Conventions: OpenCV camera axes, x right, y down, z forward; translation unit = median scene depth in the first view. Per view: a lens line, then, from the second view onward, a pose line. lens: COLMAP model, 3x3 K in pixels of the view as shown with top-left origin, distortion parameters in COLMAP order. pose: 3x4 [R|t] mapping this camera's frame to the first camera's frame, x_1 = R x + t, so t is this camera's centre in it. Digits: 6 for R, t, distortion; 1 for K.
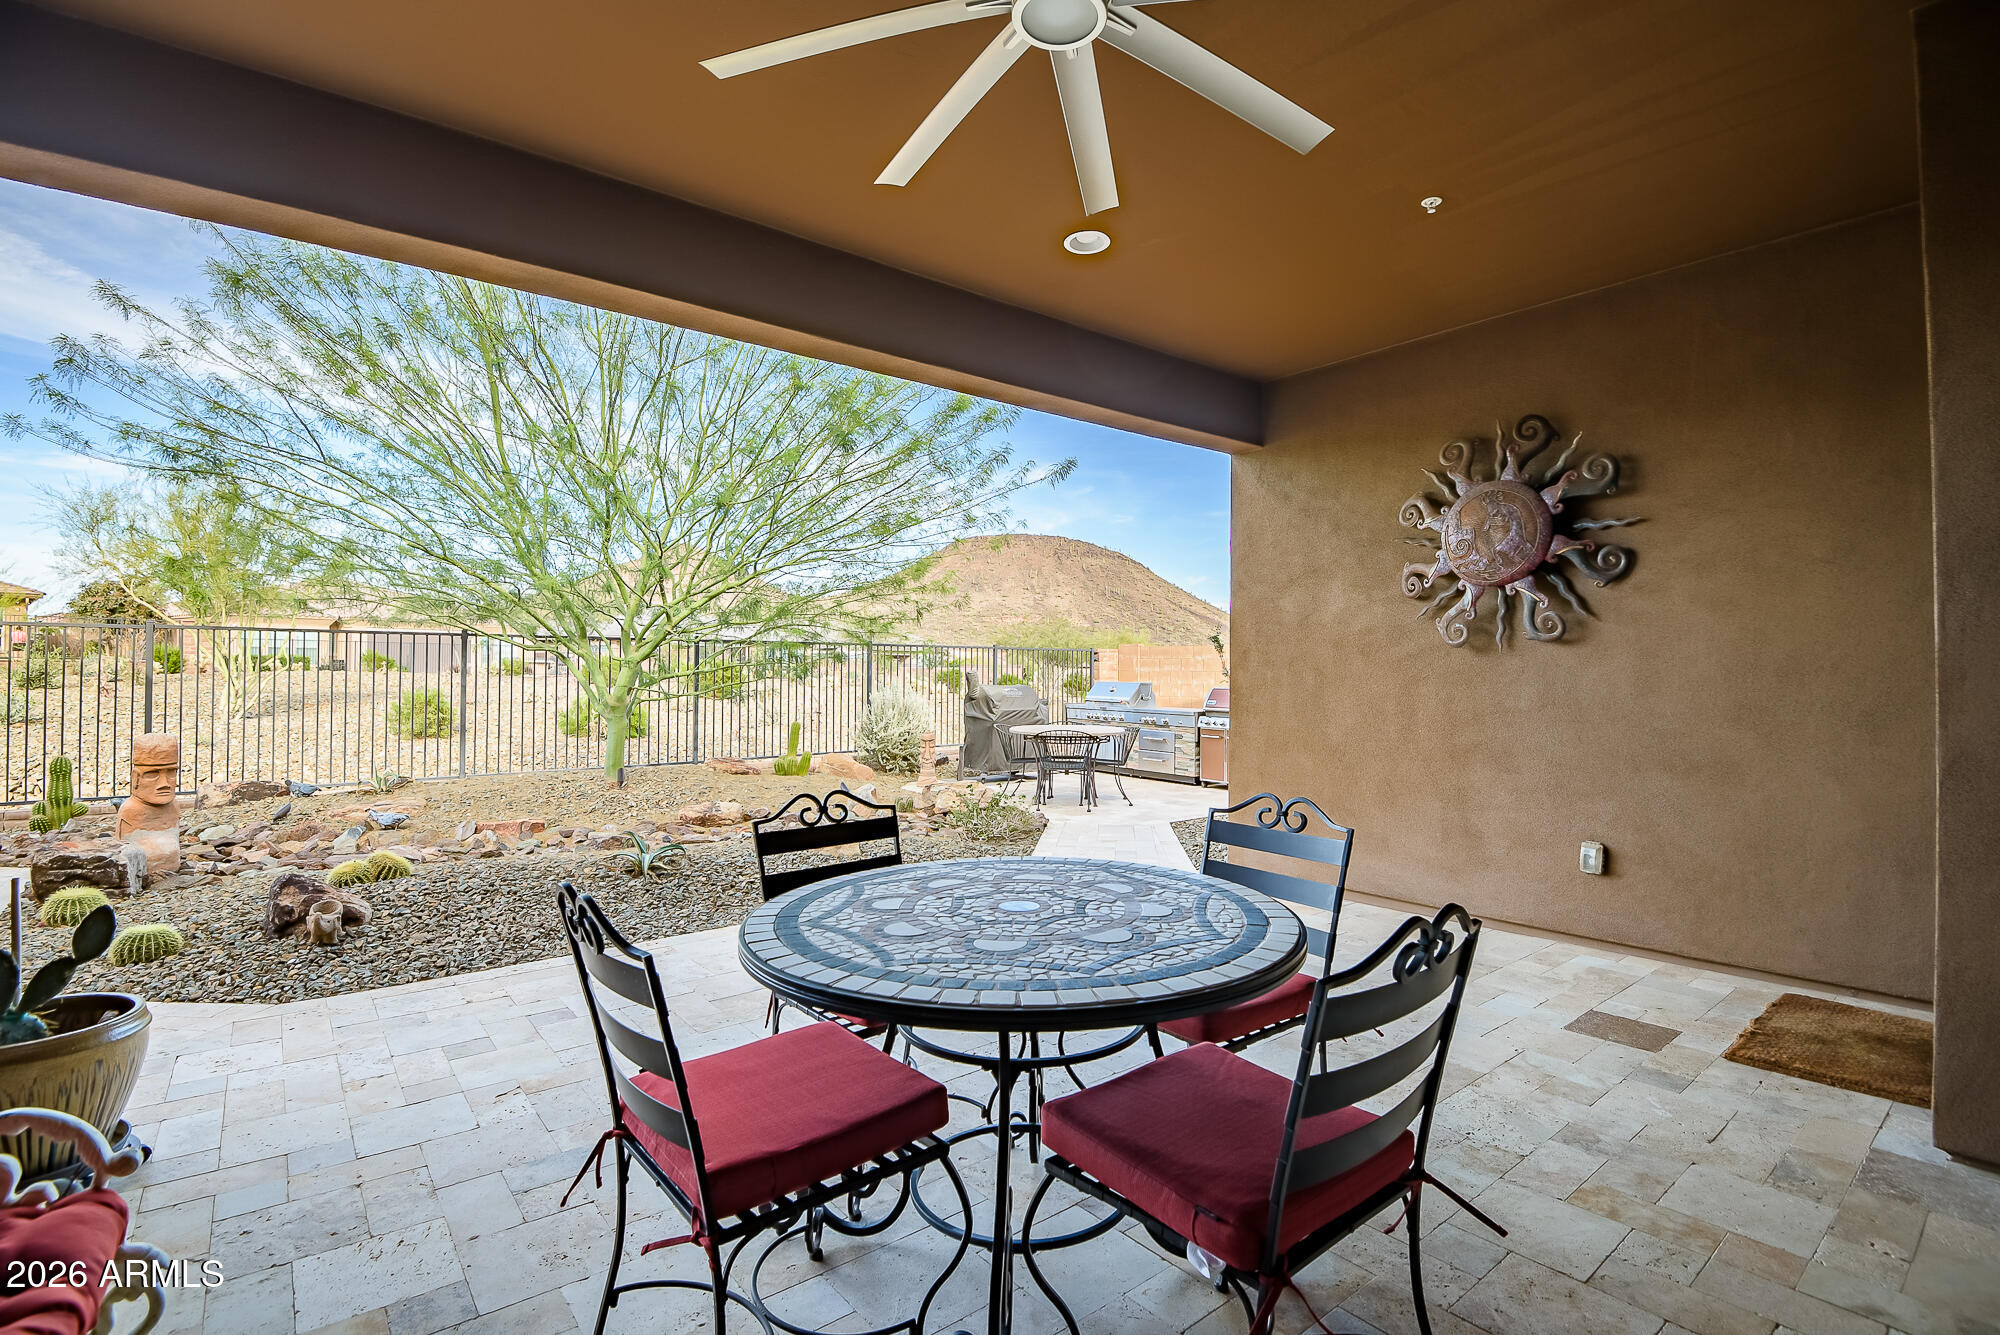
lens RADIAL K [[919.9, 0, 997.7], [0, 919.9, 668.9], [0, 0, 1]] dist [-0.000002, 0.000000]
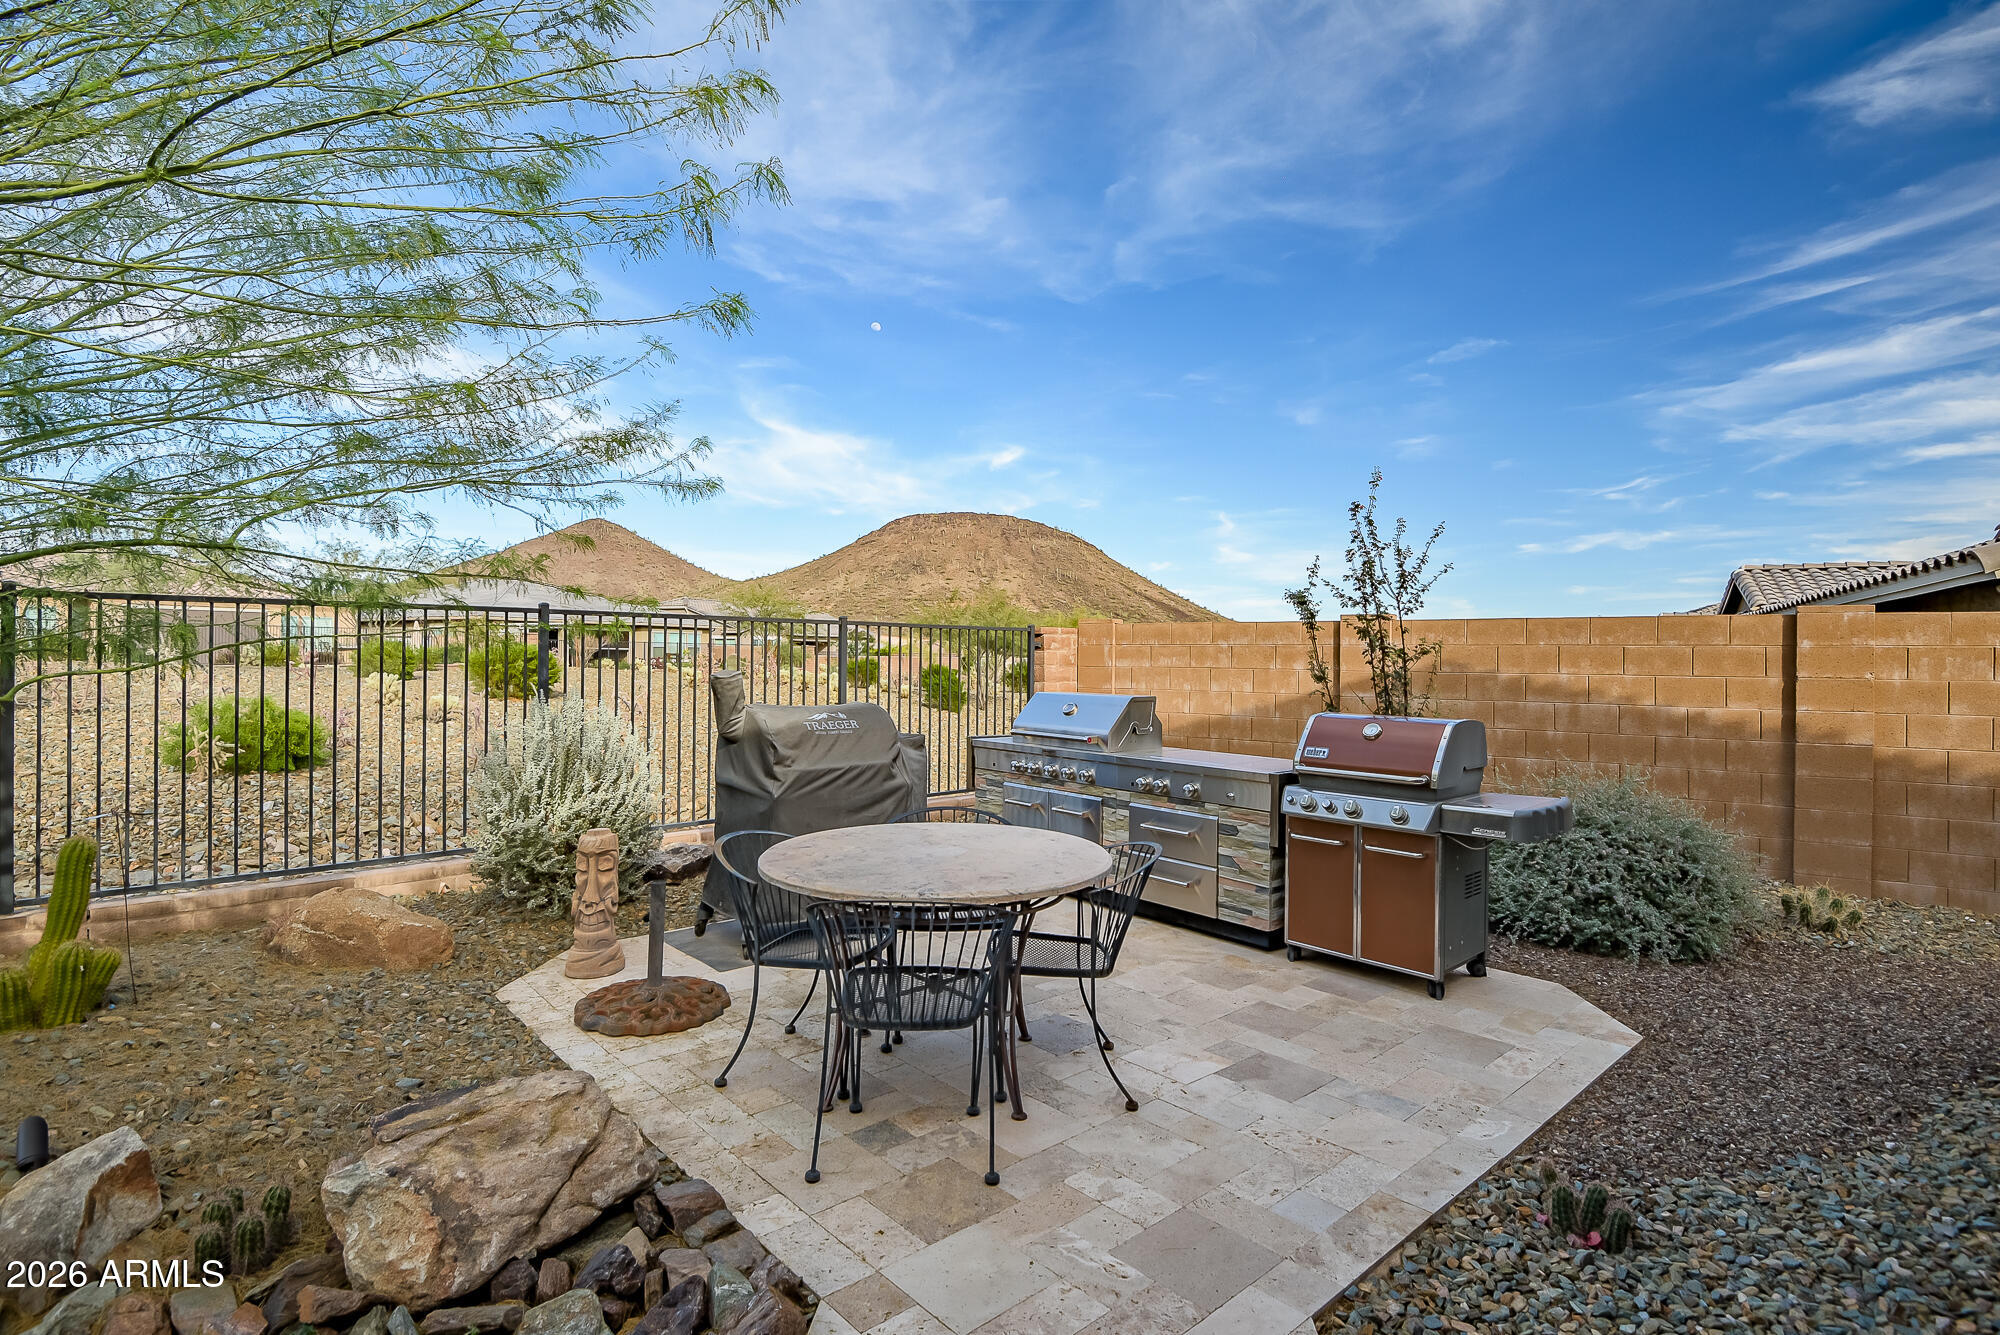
lens RADIAL K [[982.0, 0, 993.3], [0, 982.0, 666.6], [0, 0, 1]] dist [-0.001558, -0.000144]
pose [[0.998602, 0.000399, 0.052856, 0.065481], [-0.000926, 0.999950, 0.009946, -0.004967], [-0.052850, -0.009981, 0.998553, 0.552009]]
